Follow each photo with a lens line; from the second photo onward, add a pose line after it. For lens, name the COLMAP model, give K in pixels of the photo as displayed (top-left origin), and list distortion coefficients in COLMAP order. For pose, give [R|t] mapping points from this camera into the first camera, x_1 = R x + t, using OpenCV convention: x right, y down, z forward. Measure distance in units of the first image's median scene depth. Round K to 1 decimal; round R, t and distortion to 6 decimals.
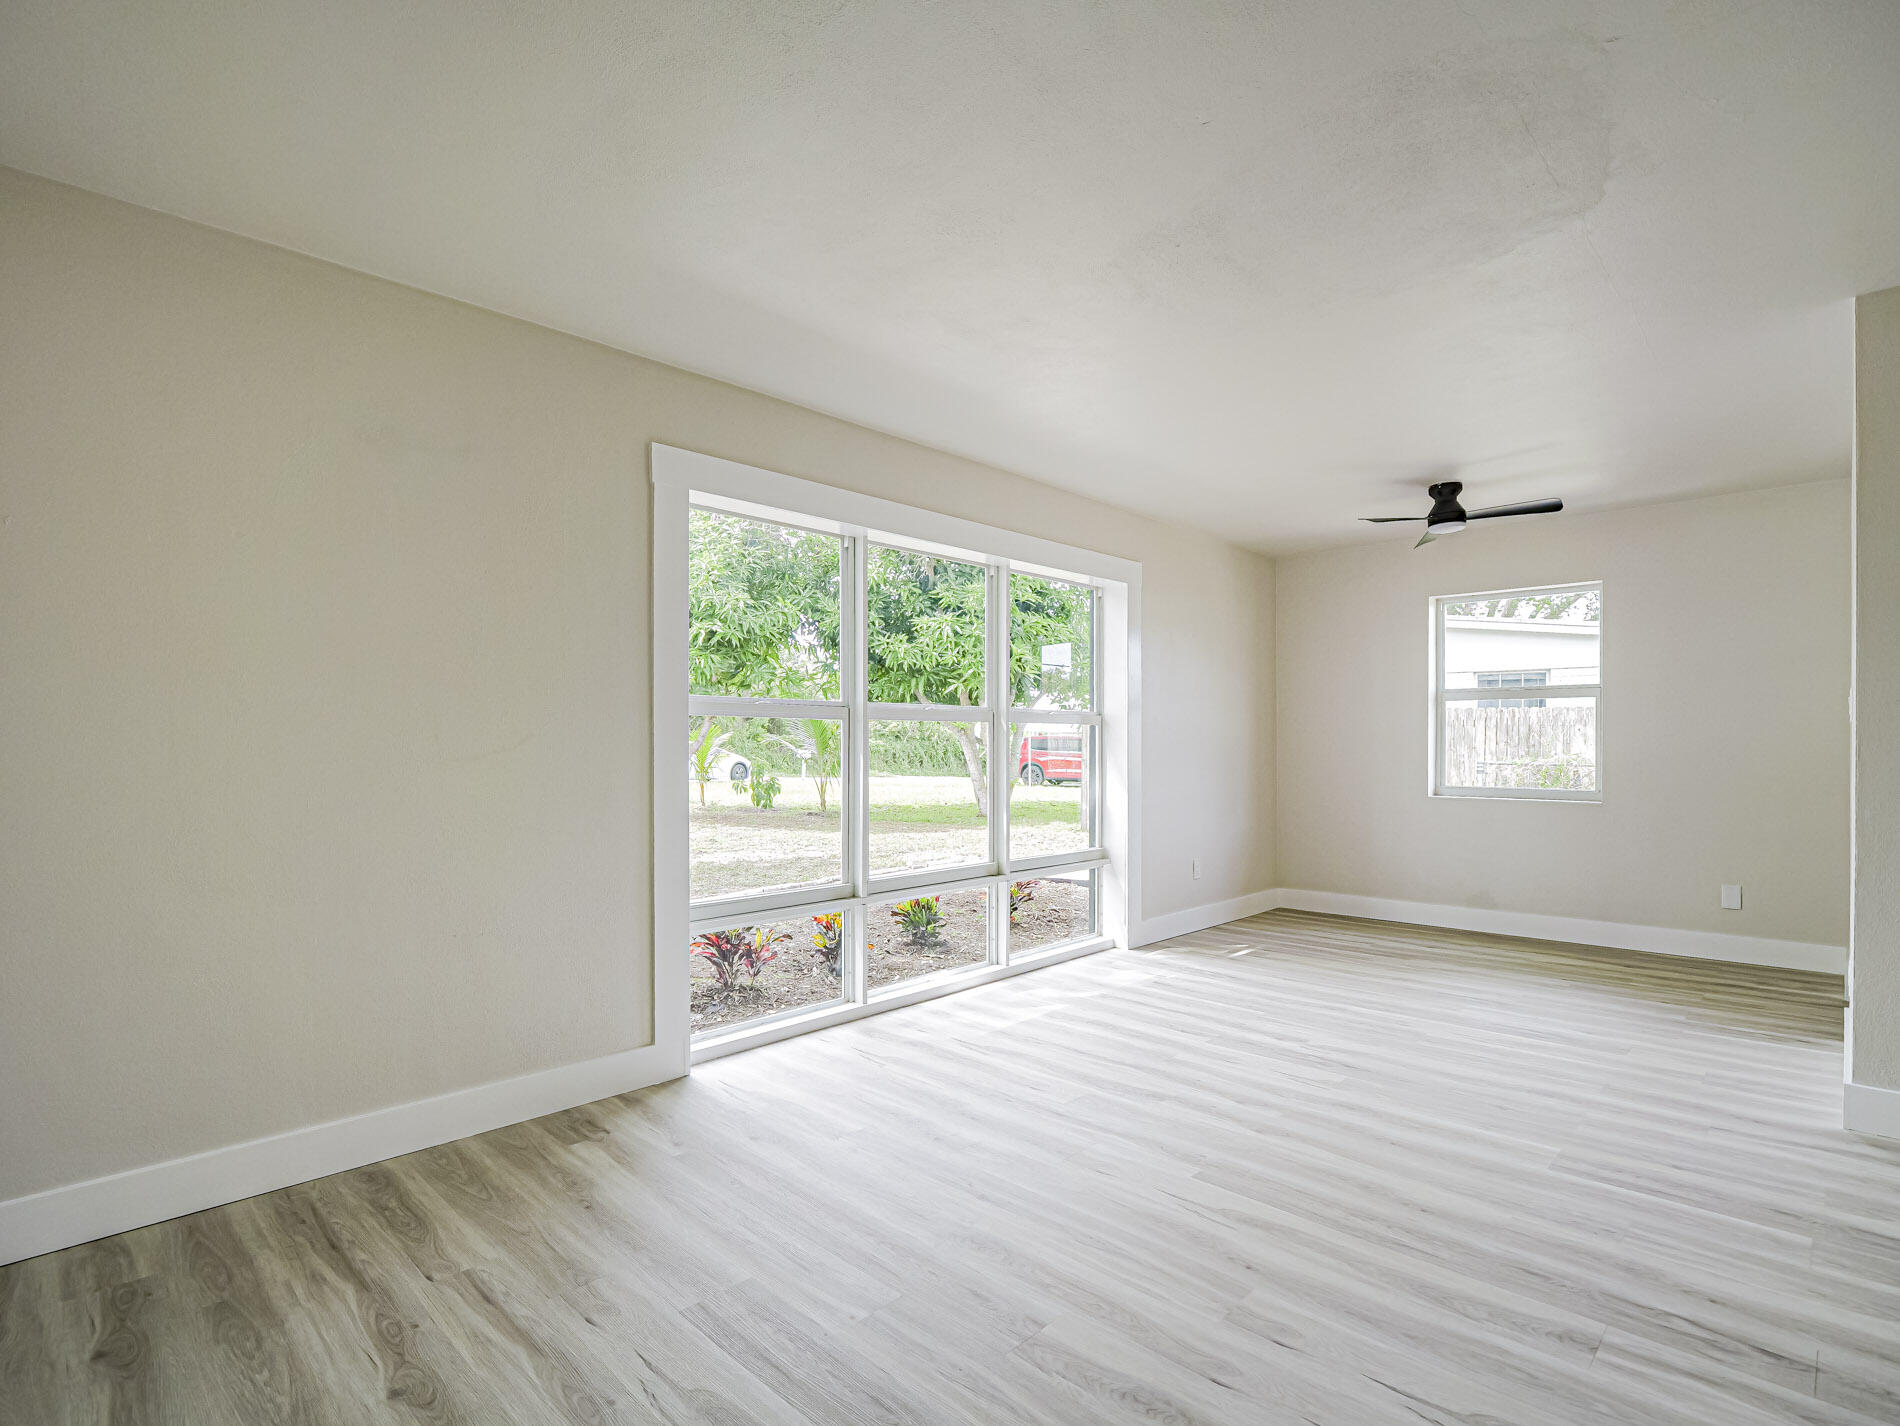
lens RADIAL K [[934.0, 0, 943.5], [0, 934.0, 751.1], [0, 0, 1]] dist [-0.016510, 0.000724]
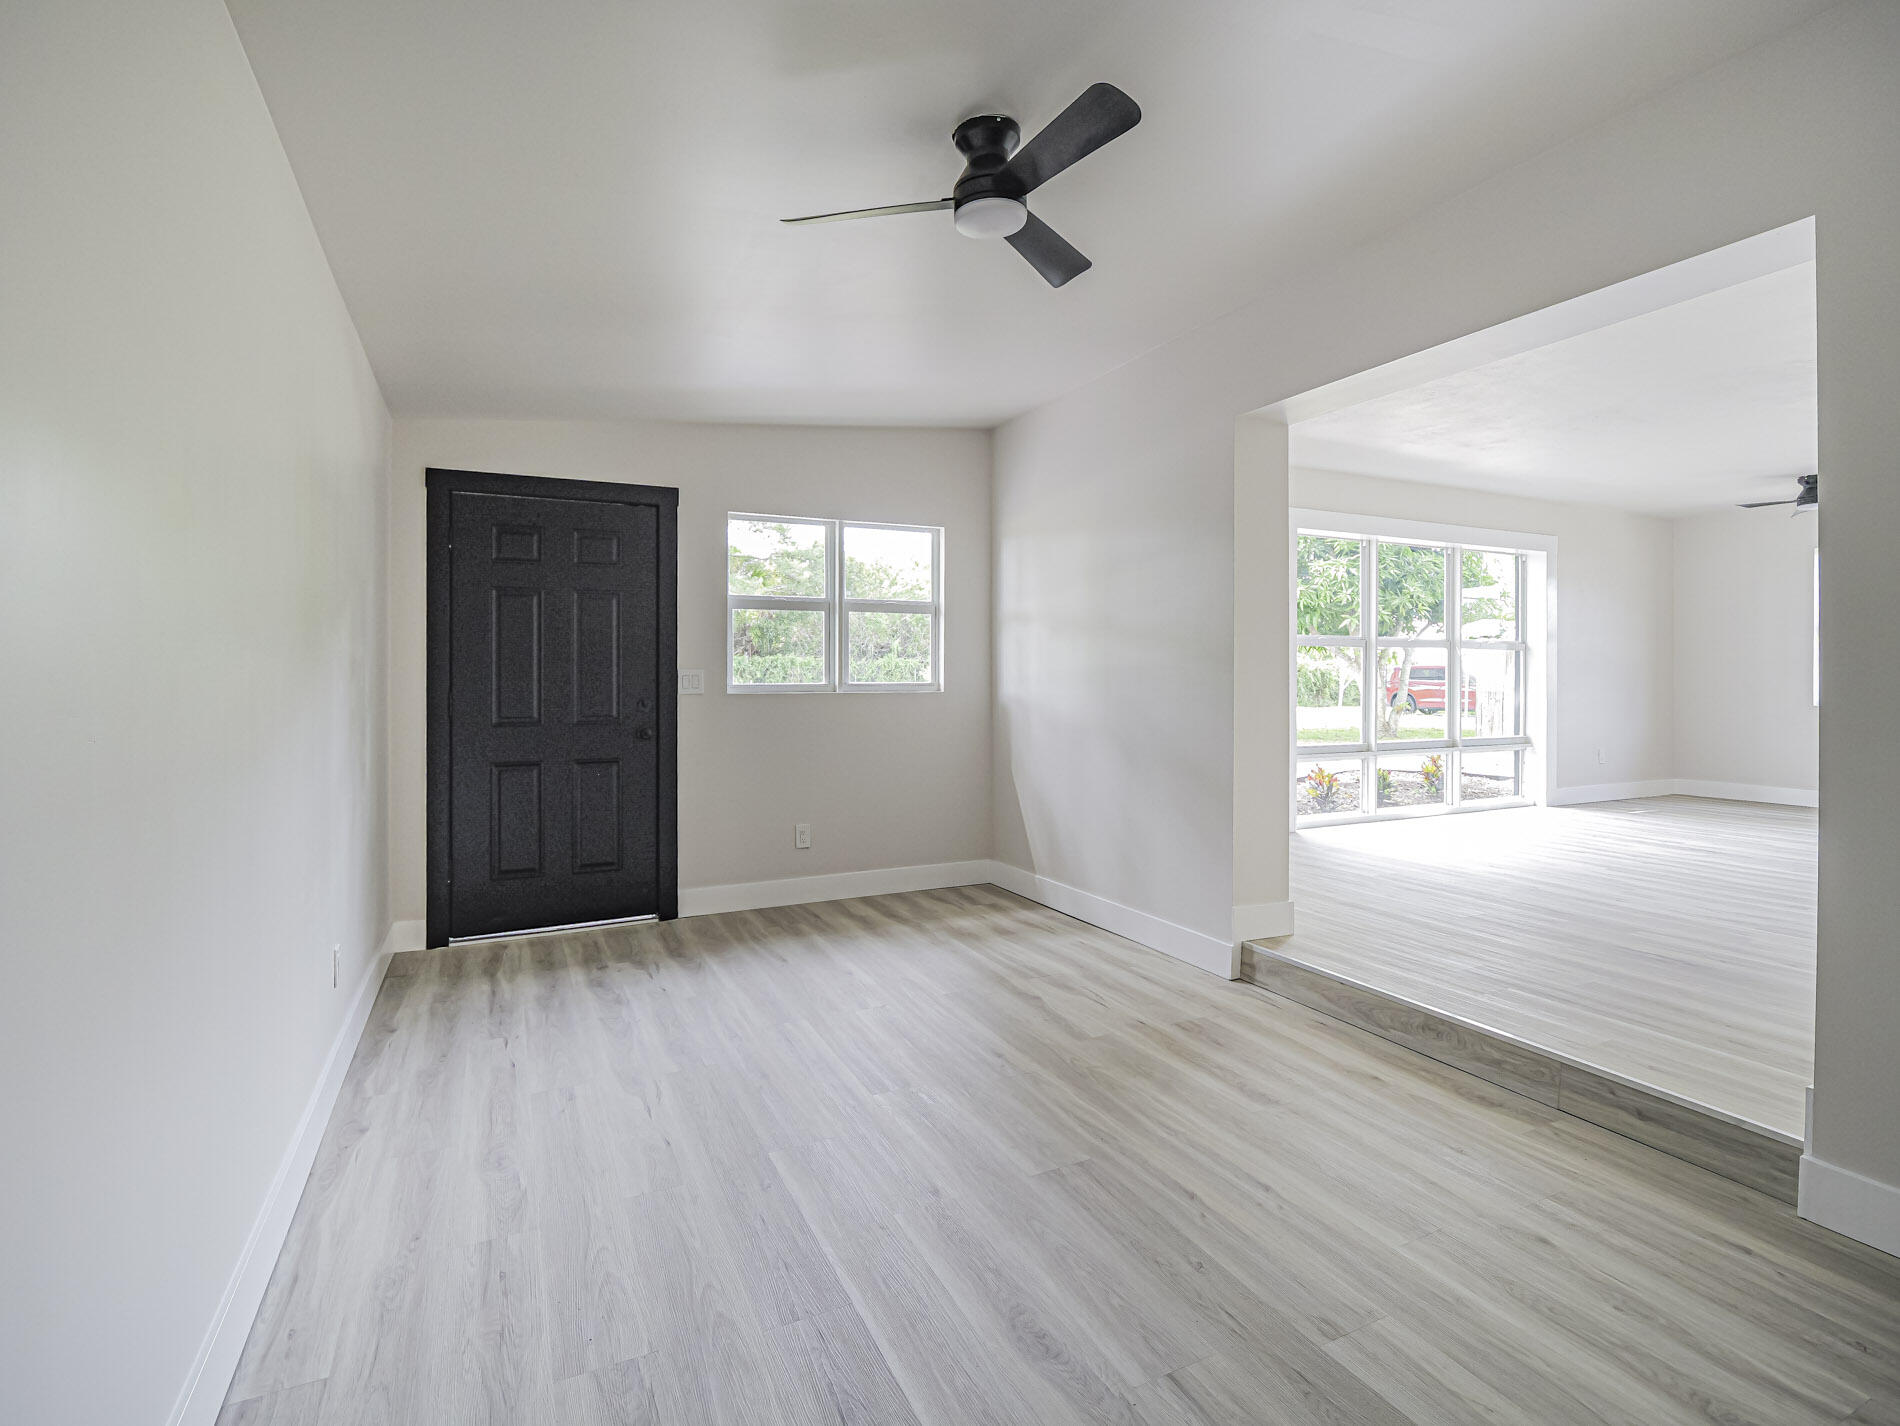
lens RADIAL K [[921.8, 0, 927.4], [0, 921.8, 687.1], [0, 0, 1]] dist [-0.016679, -0.000149]
pose [[0.935119, 0.001037, -0.354332, -0.263084], [-0.000126, 0.999997, 0.002594, 0.034572], [0.354334, -0.002381, 0.935116, -0.885629]]
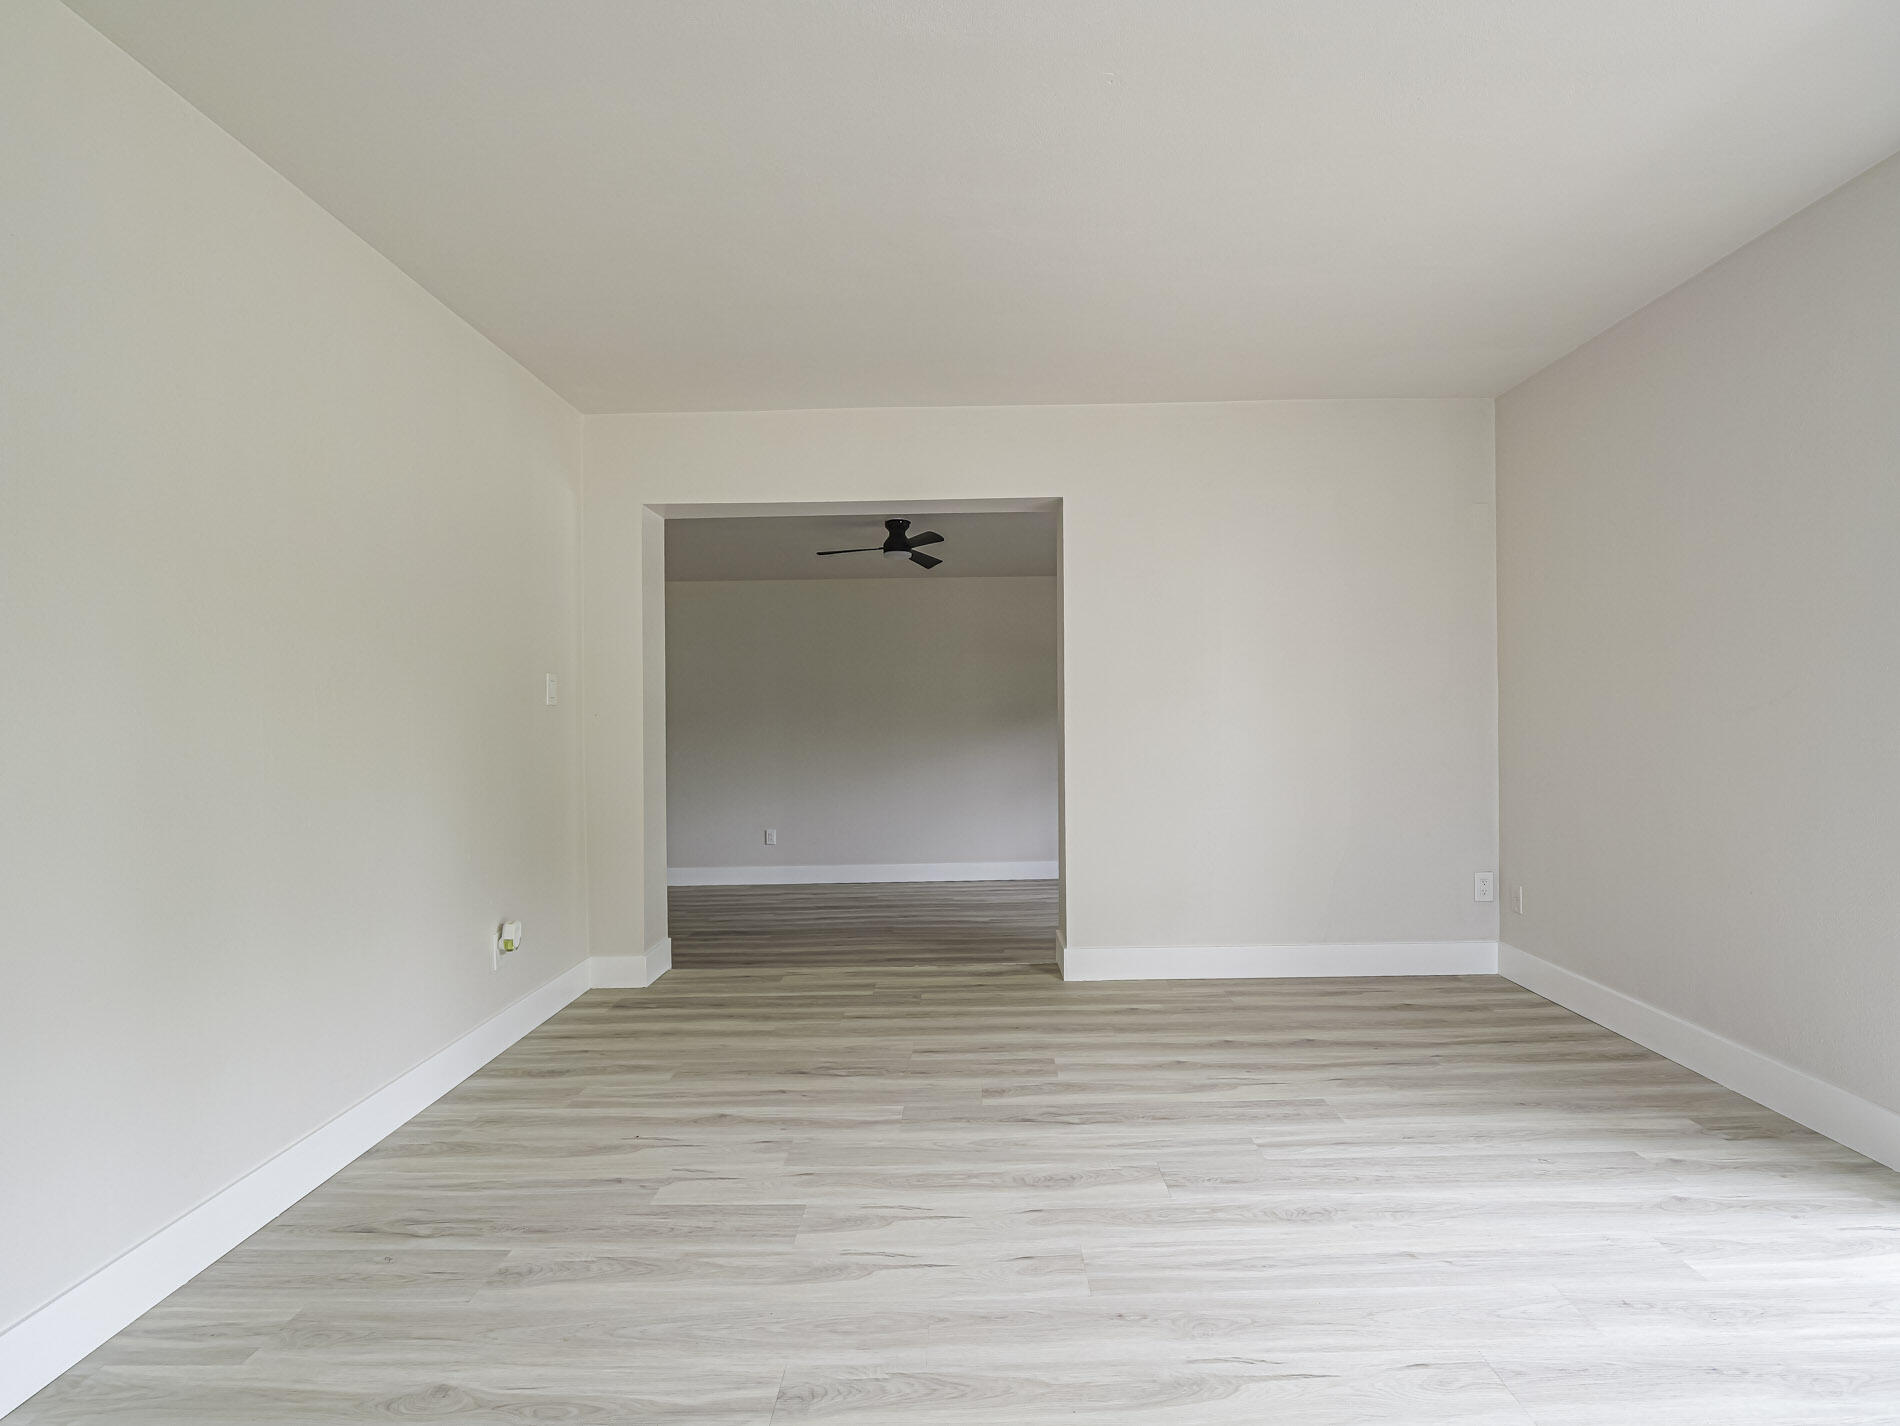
lens RADIAL K [[928.3, 0, 967.0], [0, 928.3, 697.3], [0, 0, 1]] dist [-0.016191, 0.000169]
pose [[-0.710589, 0.003676, -0.703598, 0.543604], [0.012985, 0.999885, -0.007890, -0.007215], [0.703488, -0.014742, -0.710555, 0.800107]]
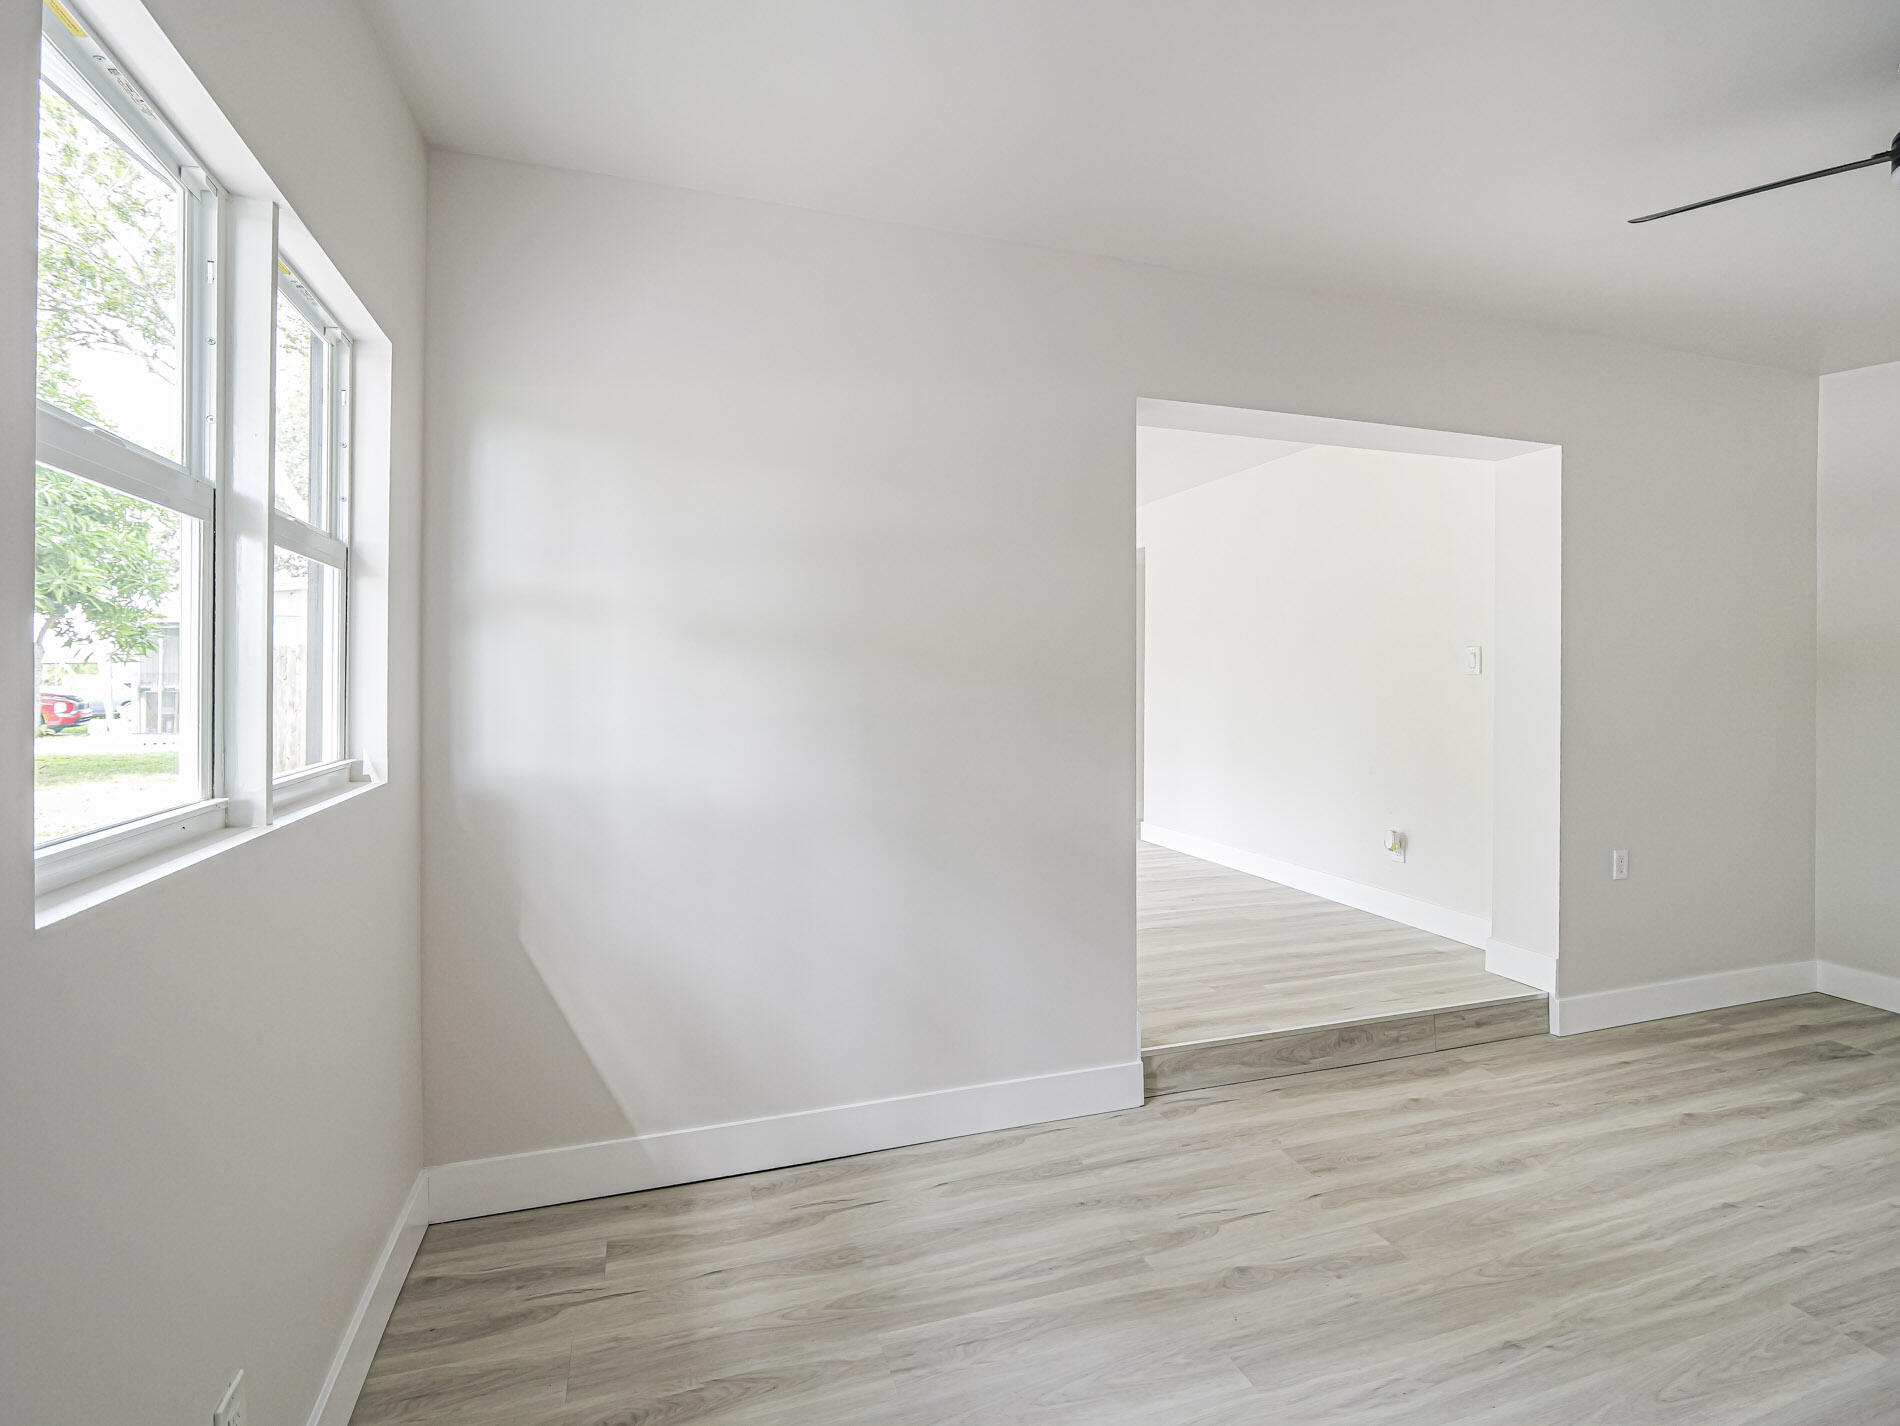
lens RADIAL K [[939.6, 0, 935.8], [0, 939.6, 673.9], [0, 0, 1]] dist [-0.014412, 0.001606]
pose [[0.451538, 0.002046, 0.892249, -1.054386], [0.004469, 0.999980, -0.004555, -0.011260], [-0.892241, 0.006044, 0.451520, -0.101357]]
